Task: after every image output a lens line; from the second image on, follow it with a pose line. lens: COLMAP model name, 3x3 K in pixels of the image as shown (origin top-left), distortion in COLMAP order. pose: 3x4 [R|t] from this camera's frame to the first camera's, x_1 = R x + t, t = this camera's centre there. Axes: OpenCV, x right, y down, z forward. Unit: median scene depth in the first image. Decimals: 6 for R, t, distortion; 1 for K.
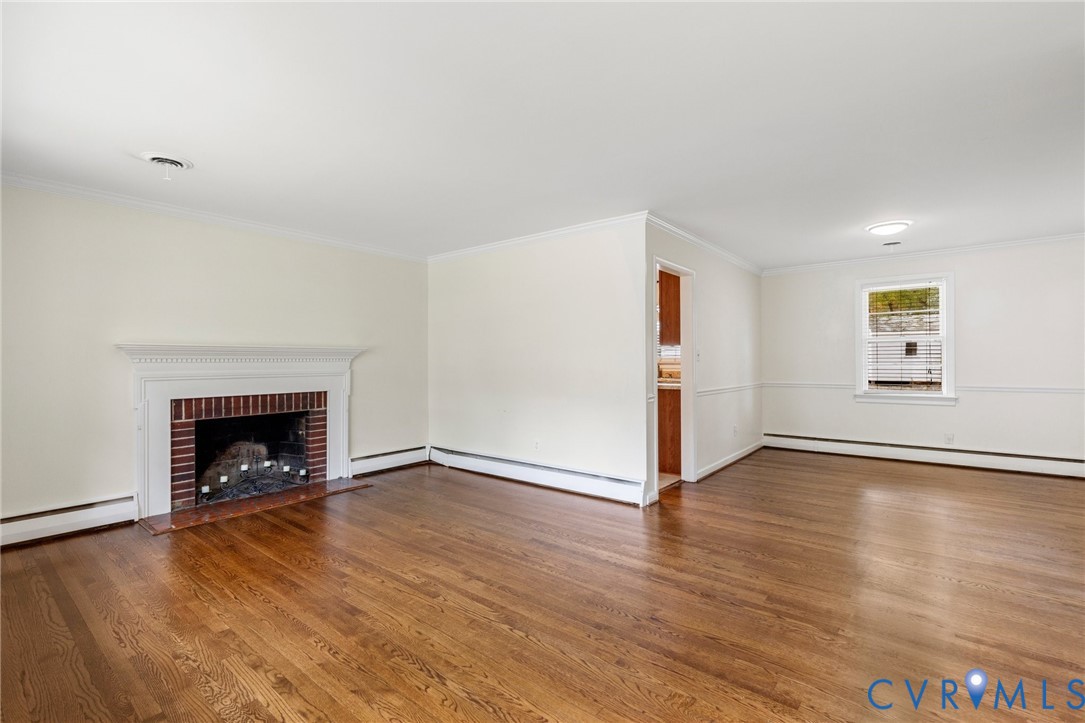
lens RADIAL K [[487.1, 0, 539.5], [0, 487.1, 361.7], [0, 0, 1]] dist [0.009411, -0.001739]
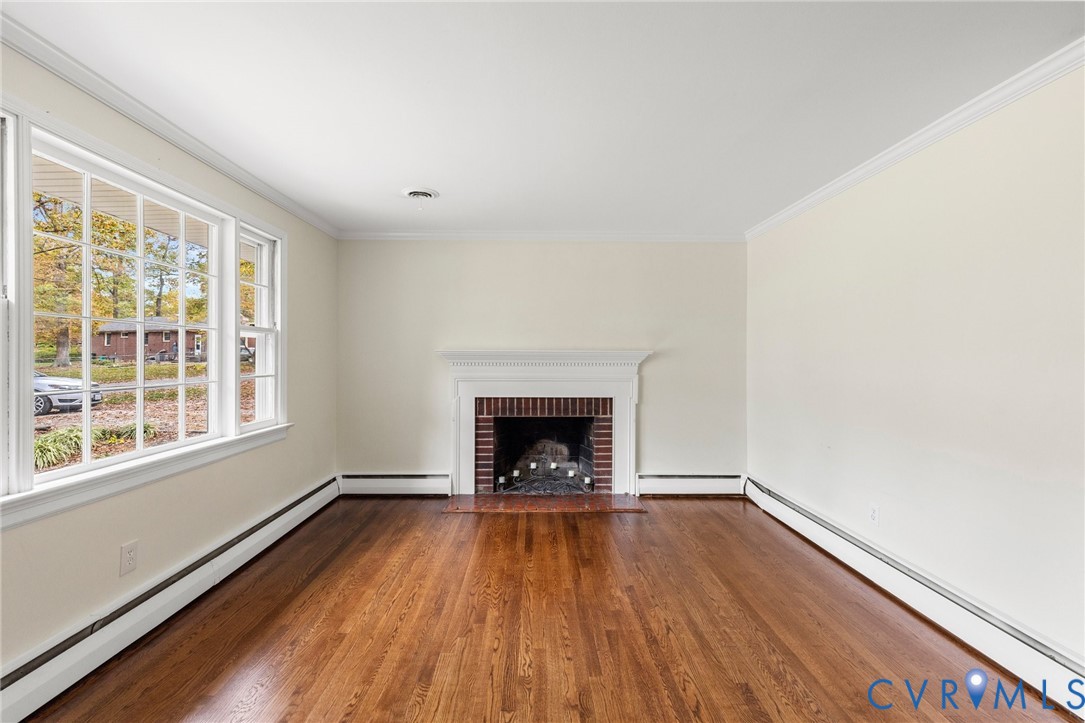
lens RADIAL K [[487.1, 0, 542.7], [0, 487.1, 352.2], [0, 0, 1]] dist [0.009411, -0.001739]
pose [[0.640511, -0.000336, -0.767949, 0.233062], [-0.007528, 0.999949, -0.006716, -0.023036], [0.767912, 0.010083, 0.640476, 0.363401]]
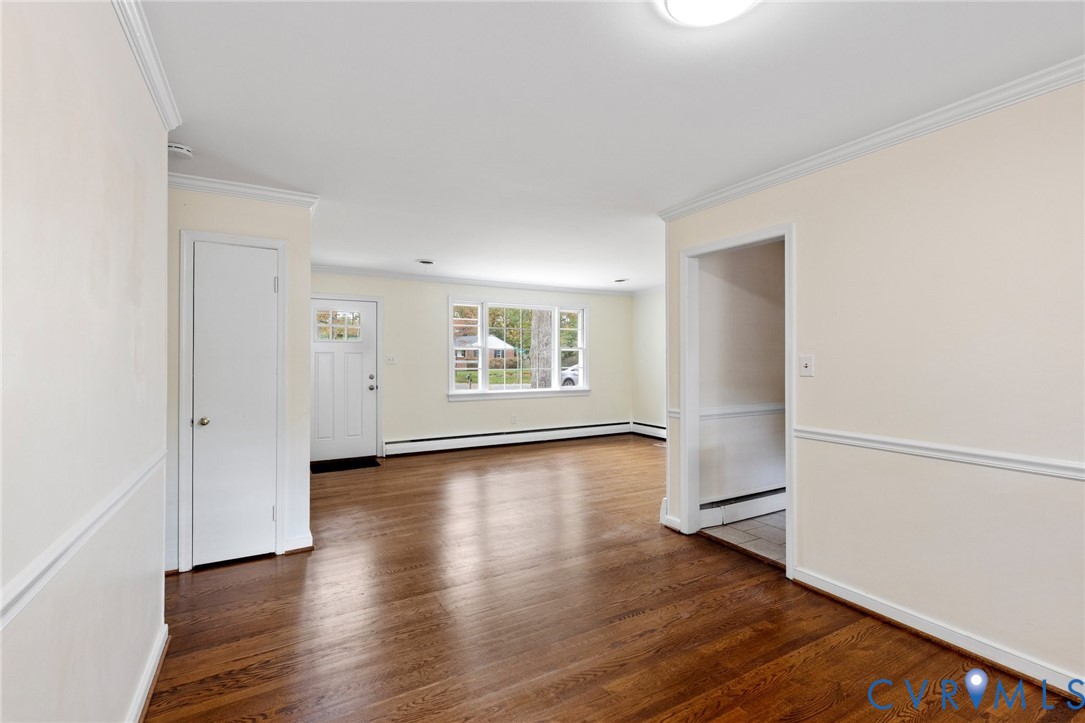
lens RADIAL K [[487.1, 0, 544.3], [0, 487.1, 357.8], [0, 0, 1]] dist [0.009411, -0.001739]
pose [[-0.365127, 0.000756, -0.930958, 1.227021], [-0.012851, 0.999900, 0.005852, -0.032995], [0.930869, 0.014100, -0.365080, 1.159996]]
